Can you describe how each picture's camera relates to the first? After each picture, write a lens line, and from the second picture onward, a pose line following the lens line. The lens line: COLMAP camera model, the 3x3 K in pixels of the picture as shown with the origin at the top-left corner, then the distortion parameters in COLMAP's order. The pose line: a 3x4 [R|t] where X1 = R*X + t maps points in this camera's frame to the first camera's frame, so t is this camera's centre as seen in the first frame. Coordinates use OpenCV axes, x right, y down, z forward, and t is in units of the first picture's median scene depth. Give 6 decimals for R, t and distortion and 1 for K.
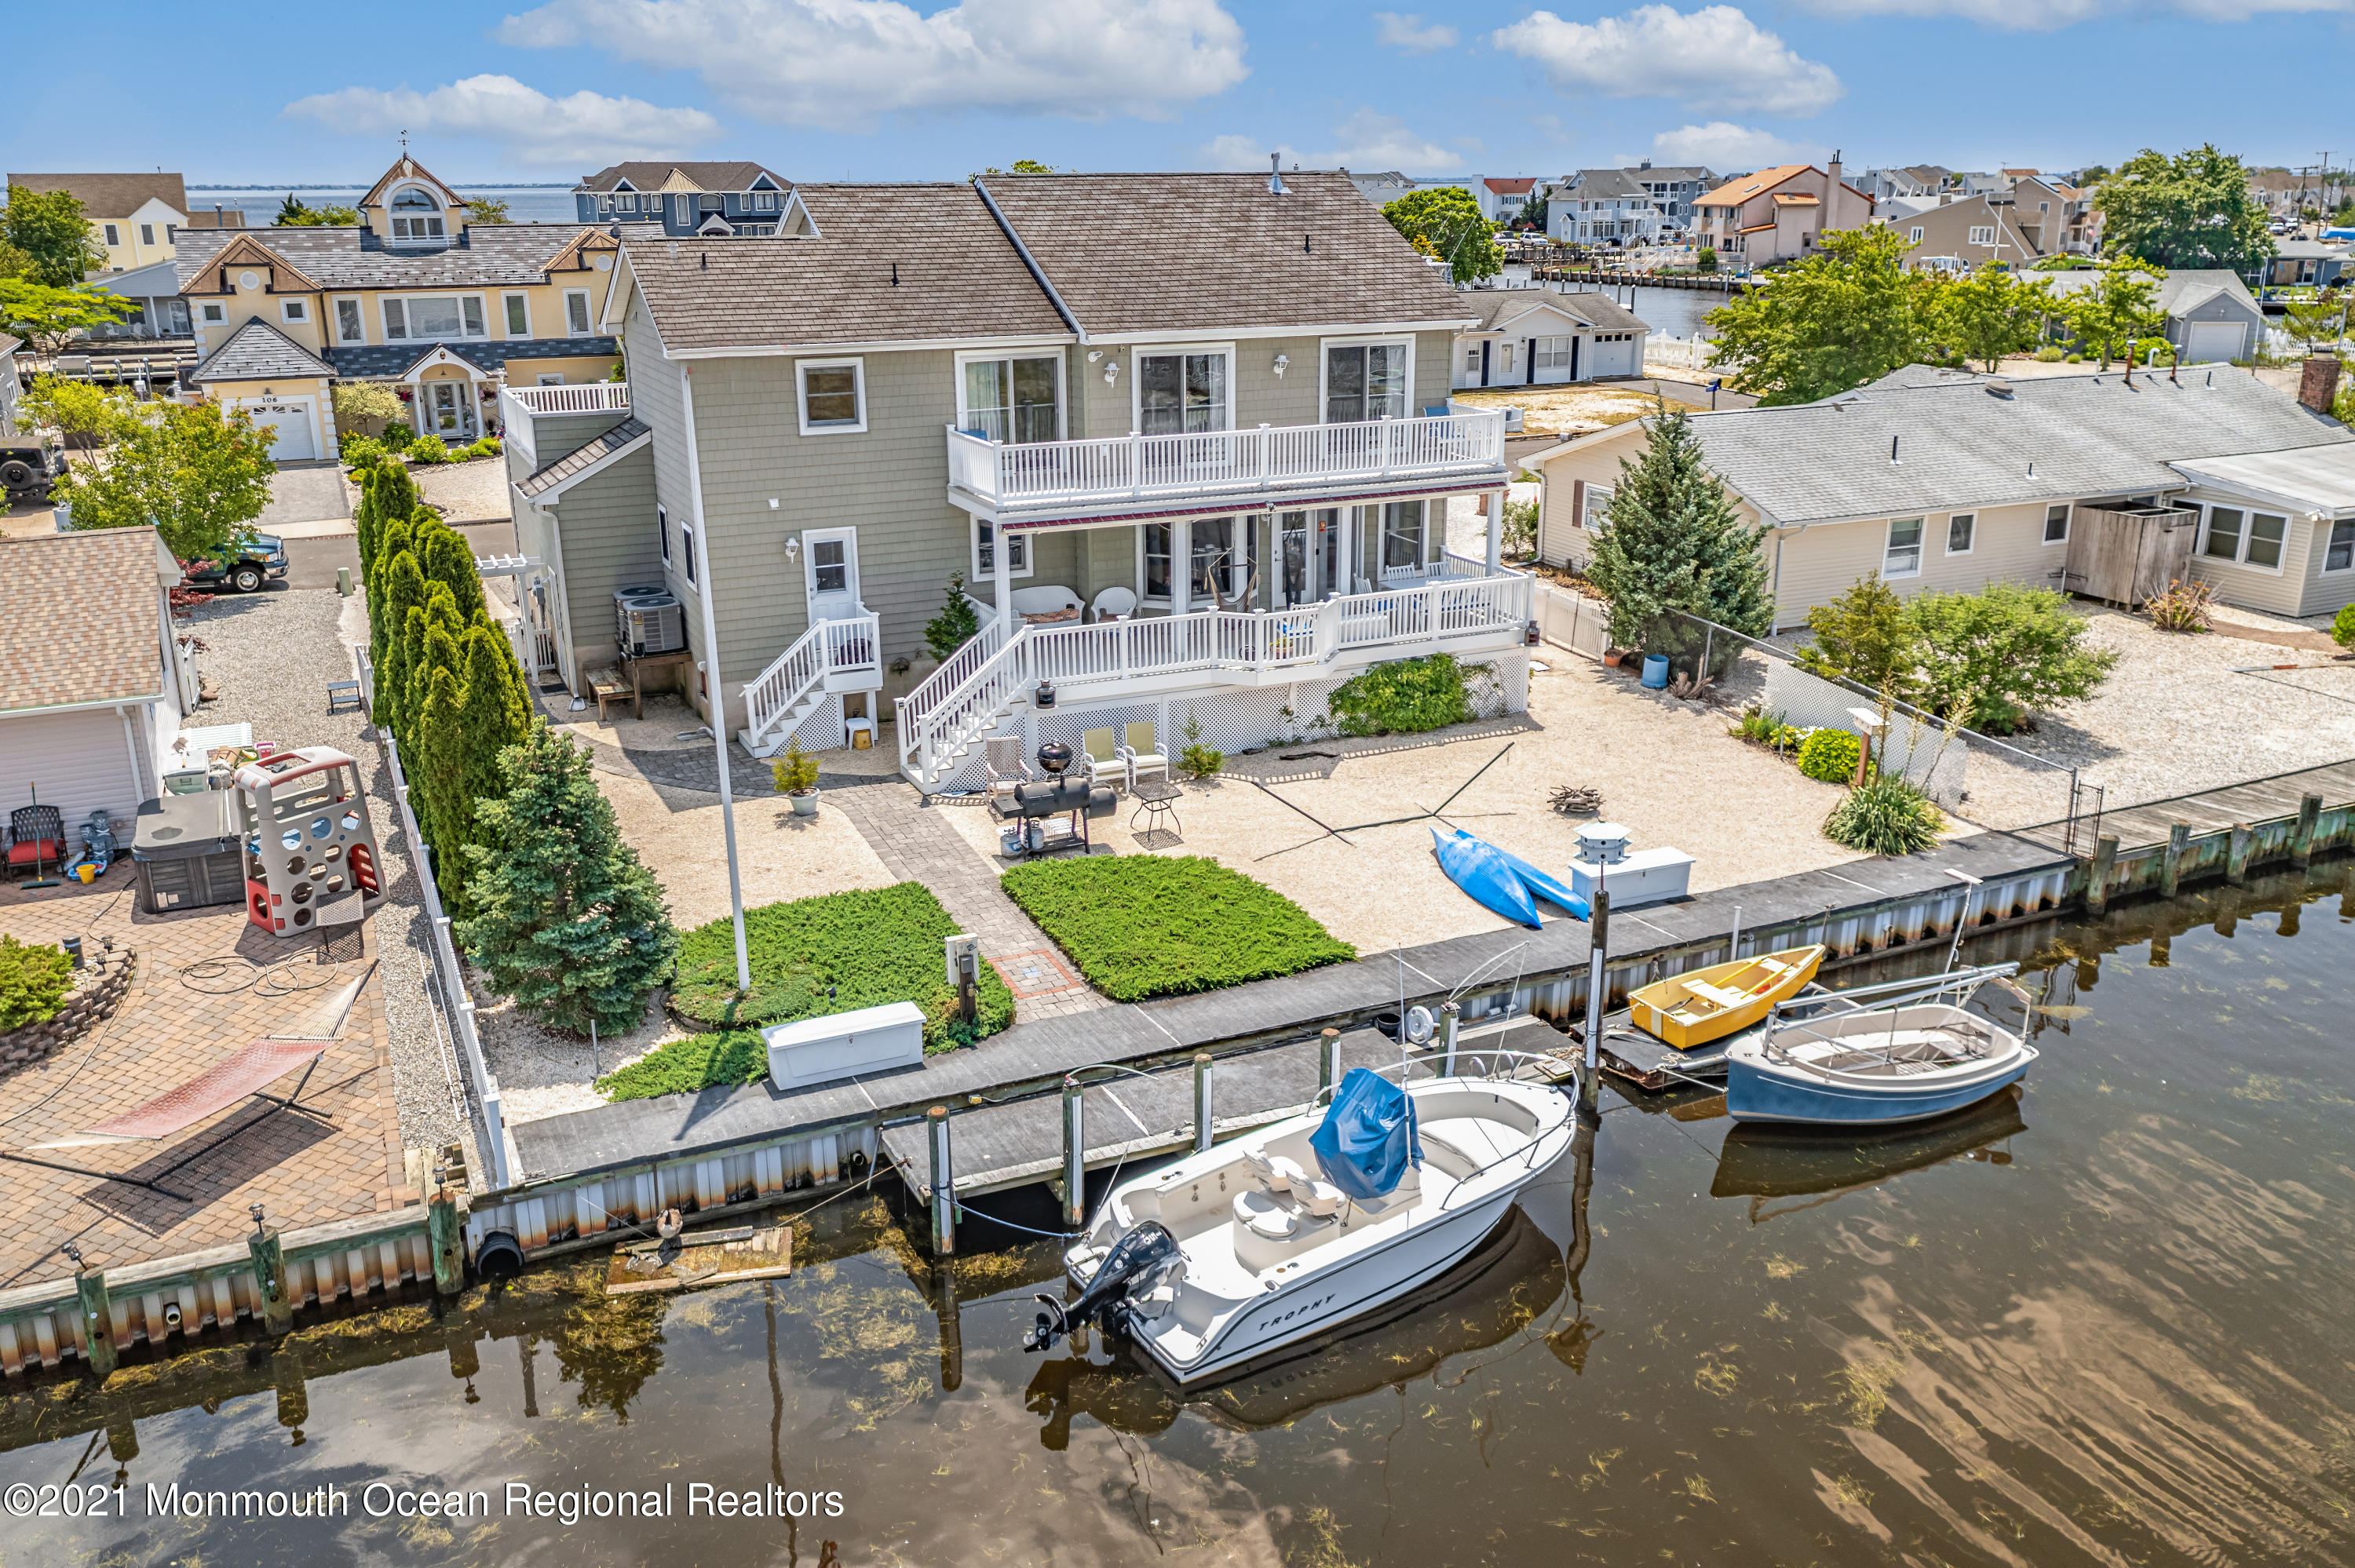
lens RADIAL K [[1883.6, 0, 1177.6], [0, 1883.6, 782.9], [0, 0, 1]] dist [0.001052, 0.004190]
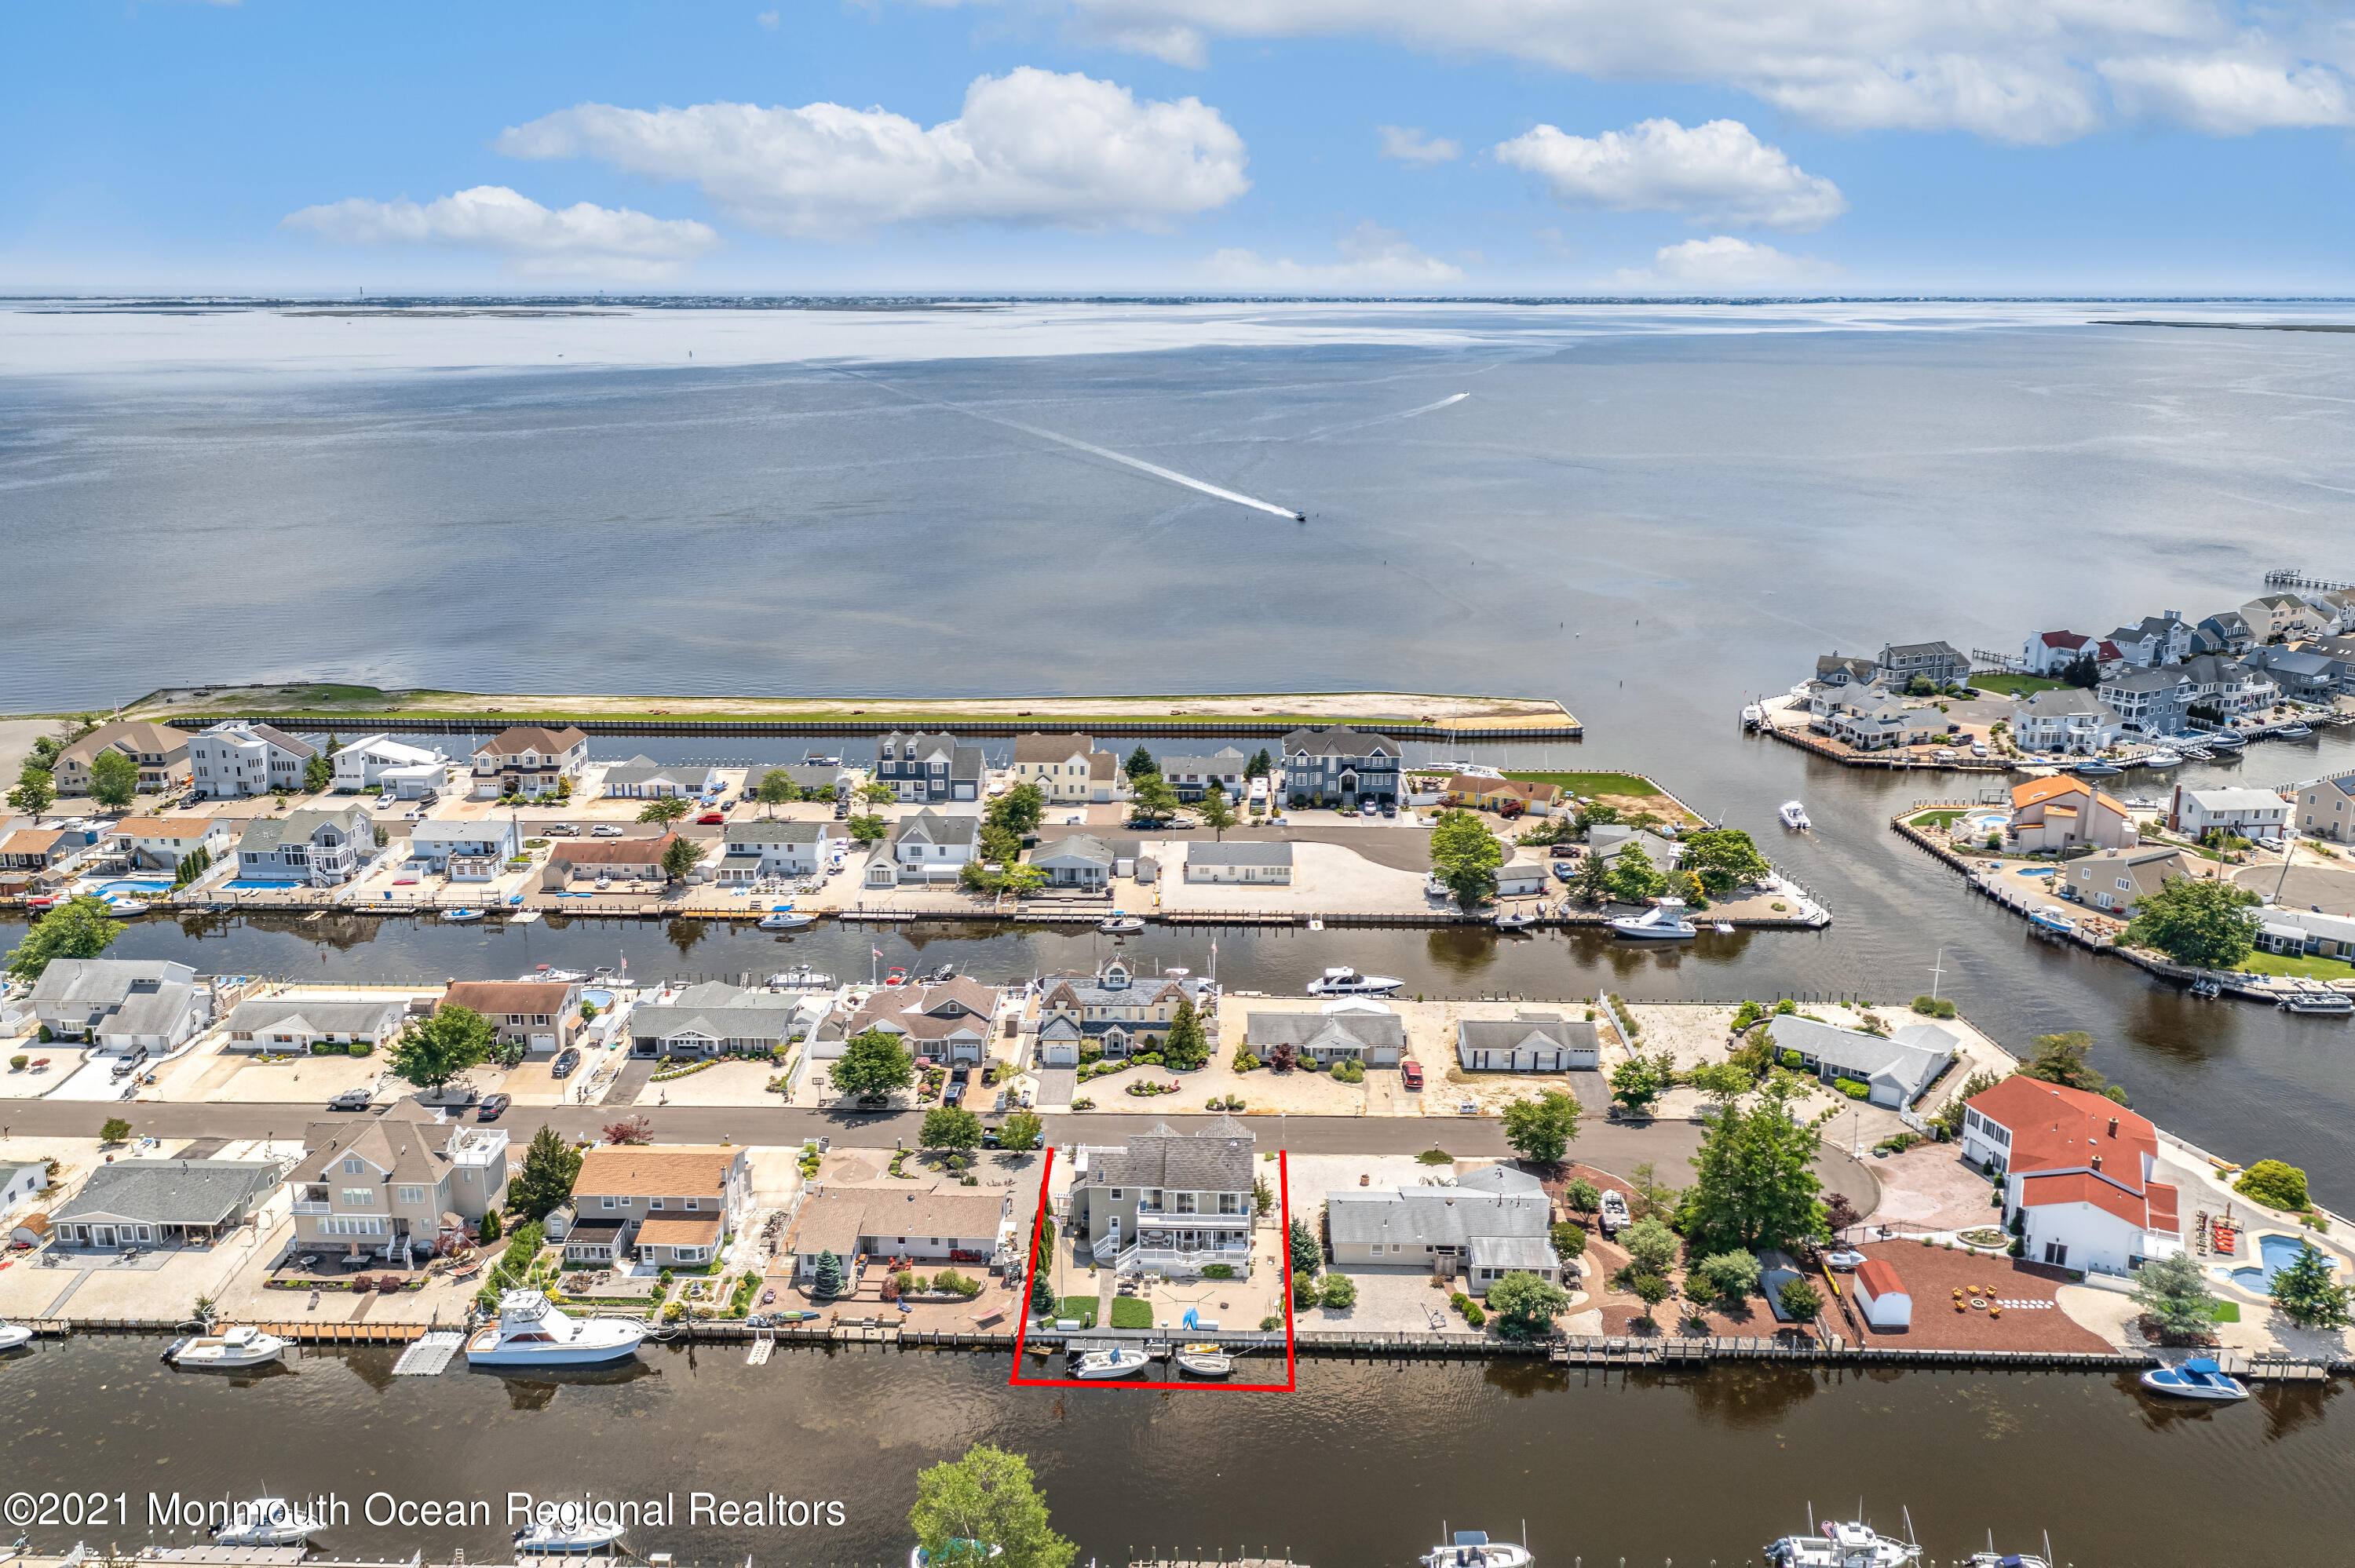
lens RADIAL K [[1883.6, 0, 1182.5], [0, 1883.6, 795.7], [0, 0, 1]] dist [0.001052, 0.004190]
pose [[0.893810, 0.130736, -0.428967, 2.075431], [-0.146683, 0.989175, -0.004164, -1.296159], [0.423779, 0.066644, 0.903311, -3.725141]]
